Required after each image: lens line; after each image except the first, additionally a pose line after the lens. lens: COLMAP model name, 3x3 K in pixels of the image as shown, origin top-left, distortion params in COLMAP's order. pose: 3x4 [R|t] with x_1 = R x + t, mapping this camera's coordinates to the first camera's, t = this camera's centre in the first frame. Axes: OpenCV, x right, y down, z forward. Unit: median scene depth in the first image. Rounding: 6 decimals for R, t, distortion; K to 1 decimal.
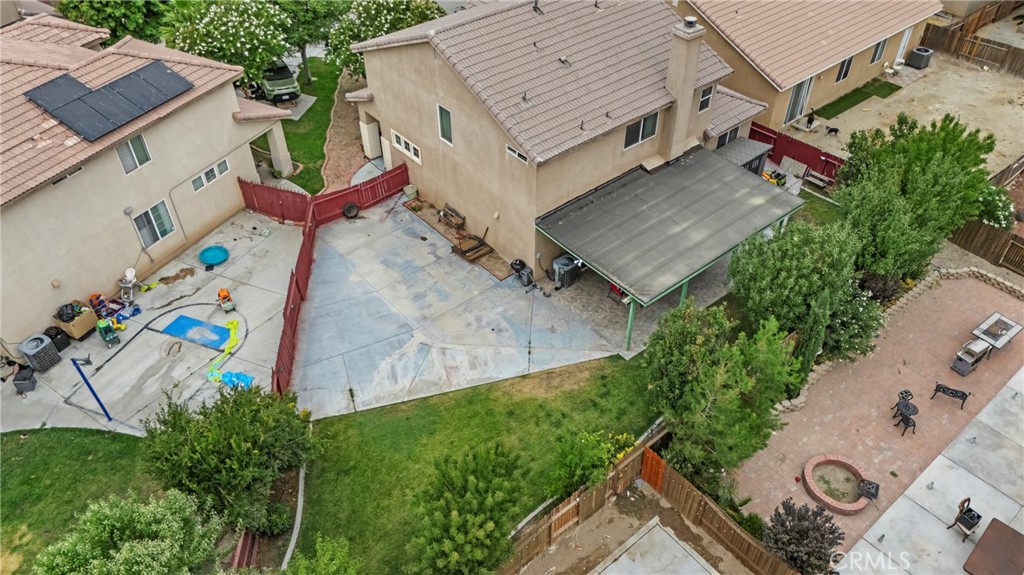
lens RADIAL K [[750.9, 0, 513.9], [0, 750.9, 288.8], [0, 0, 1]] dist [0.039361, -0.006836]
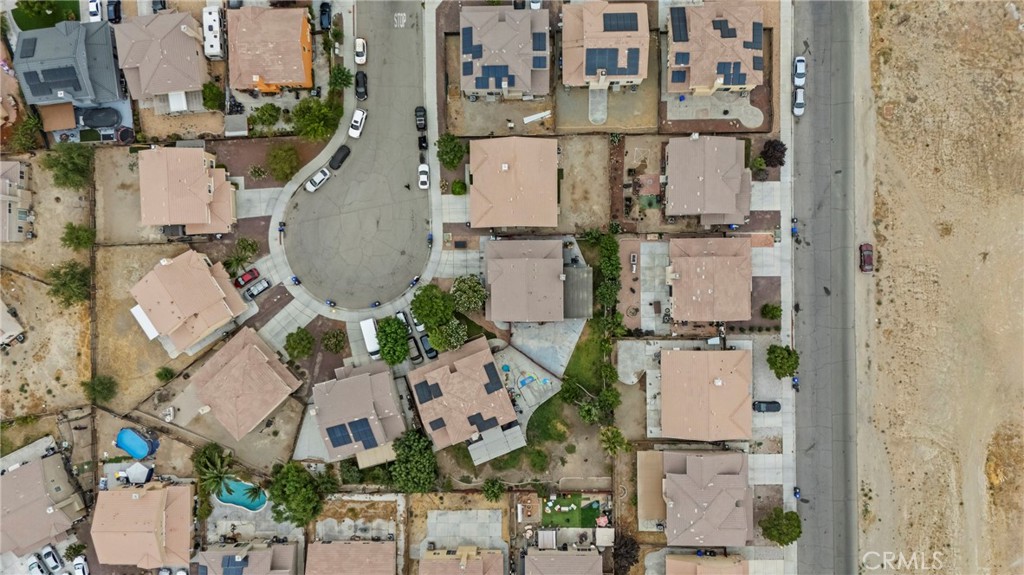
lens RADIAL K [[750.9, 0, 510.3], [0, 750.9, 286.9], [0, 0, 1]] dist [0.039361, -0.006836]
pose [[0.639521, -0.768468, -0.021667, 0.081710], [0.539756, 0.428760, 0.724450, -3.775255], [-0.547427, -0.474997, 0.688986, -1.984688]]
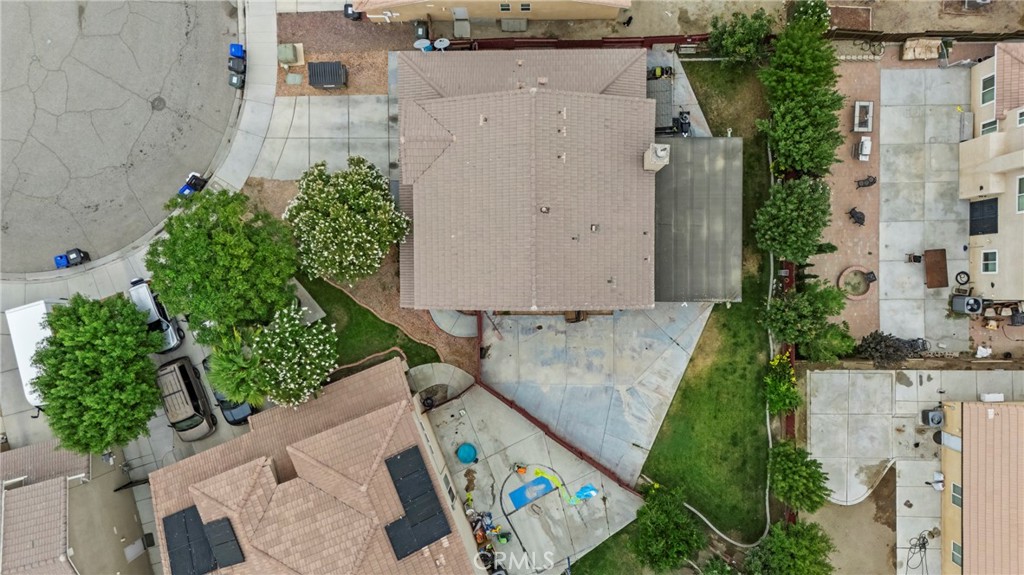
lens RADIAL K [[750.9, 0, 514.9], [0, 750.9, 291.2], [0, 0, 1]] dist [0.039361, -0.006836]
pose [[0.641891, -0.766528, -0.020254, -0.082481], [0.530068, 0.424483, 0.734059, -1.319267], [-0.554079, -0.481922, 0.678784, 0.145356]]
